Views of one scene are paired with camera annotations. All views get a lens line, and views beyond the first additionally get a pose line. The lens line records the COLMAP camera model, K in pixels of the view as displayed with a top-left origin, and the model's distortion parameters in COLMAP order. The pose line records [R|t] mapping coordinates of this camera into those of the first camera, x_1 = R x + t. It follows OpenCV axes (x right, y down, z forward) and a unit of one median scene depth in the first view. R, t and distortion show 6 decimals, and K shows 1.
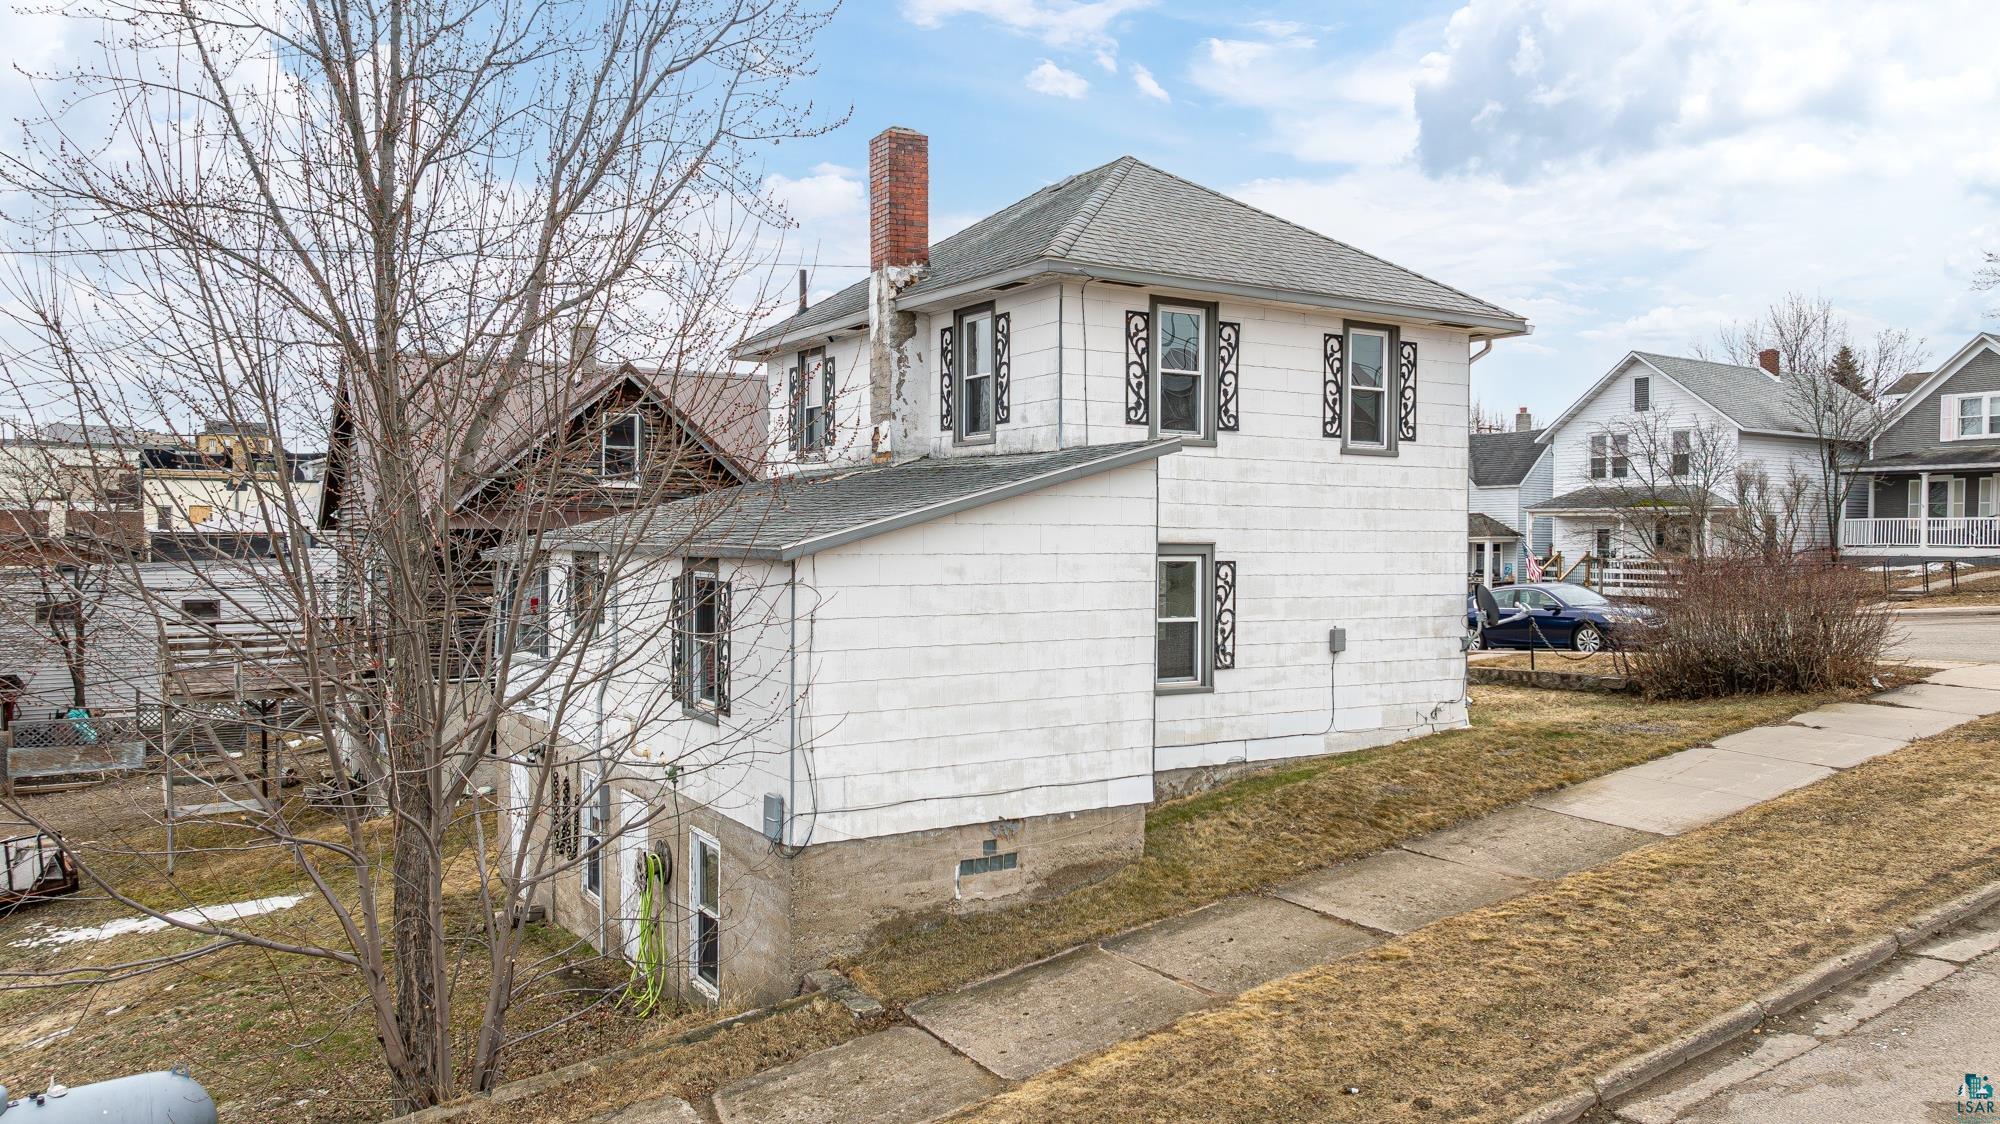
lens RADIAL K [[1390.0, 0, 990.2], [0, 1390.0, 574.9], [0, 0, 1]] dist [-0.030240, 0.031747]
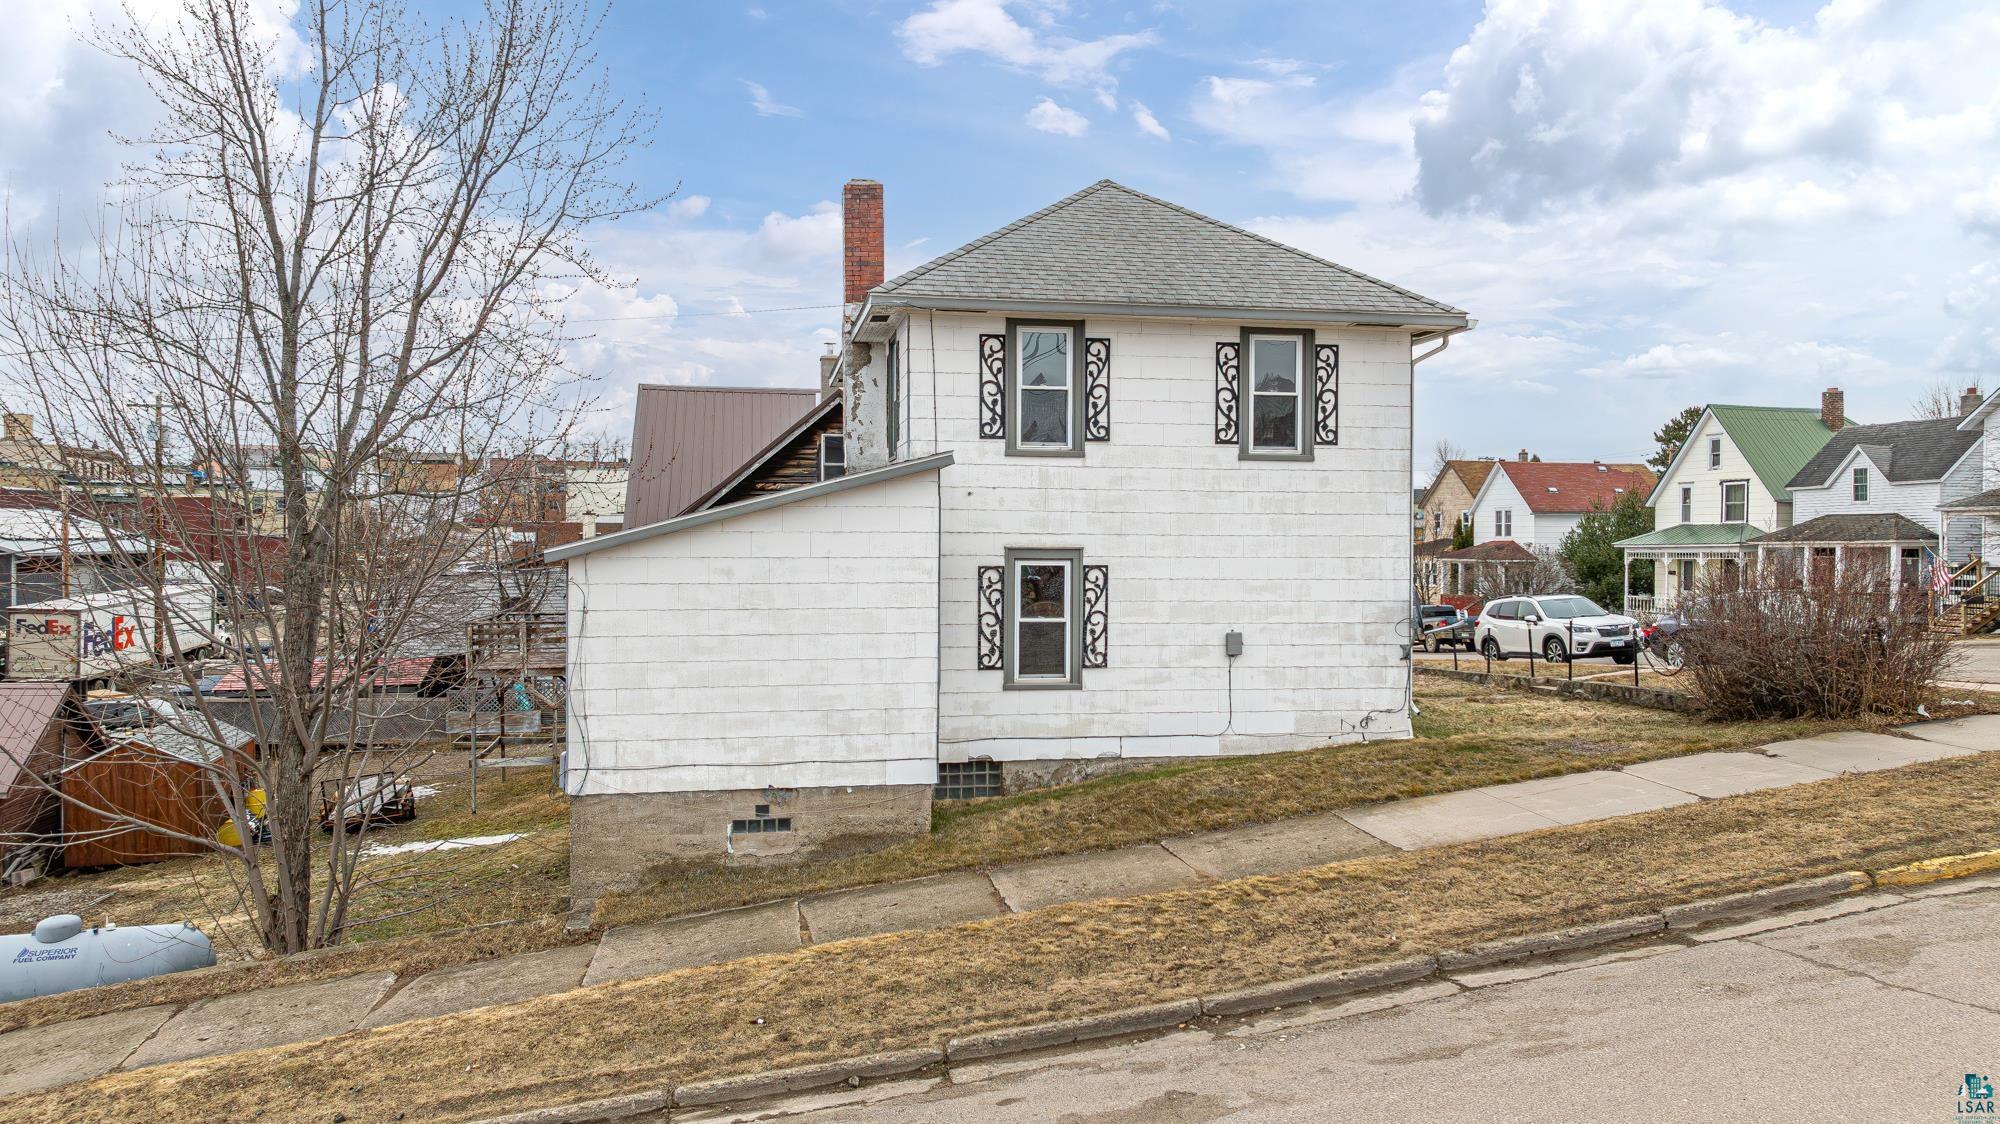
lens RADIAL K [[1390.0, 0, 1019.2], [0, 1390.0, 575.7], [0, 0, 1]] dist [-0.030240, 0.031747]
pose [[0.931901, 0.007122, -0.362643, 0.607871], [-0.008051, 0.999967, -0.001052, -0.000668], [0.362624, 0.003900, 0.931928, -0.002097]]
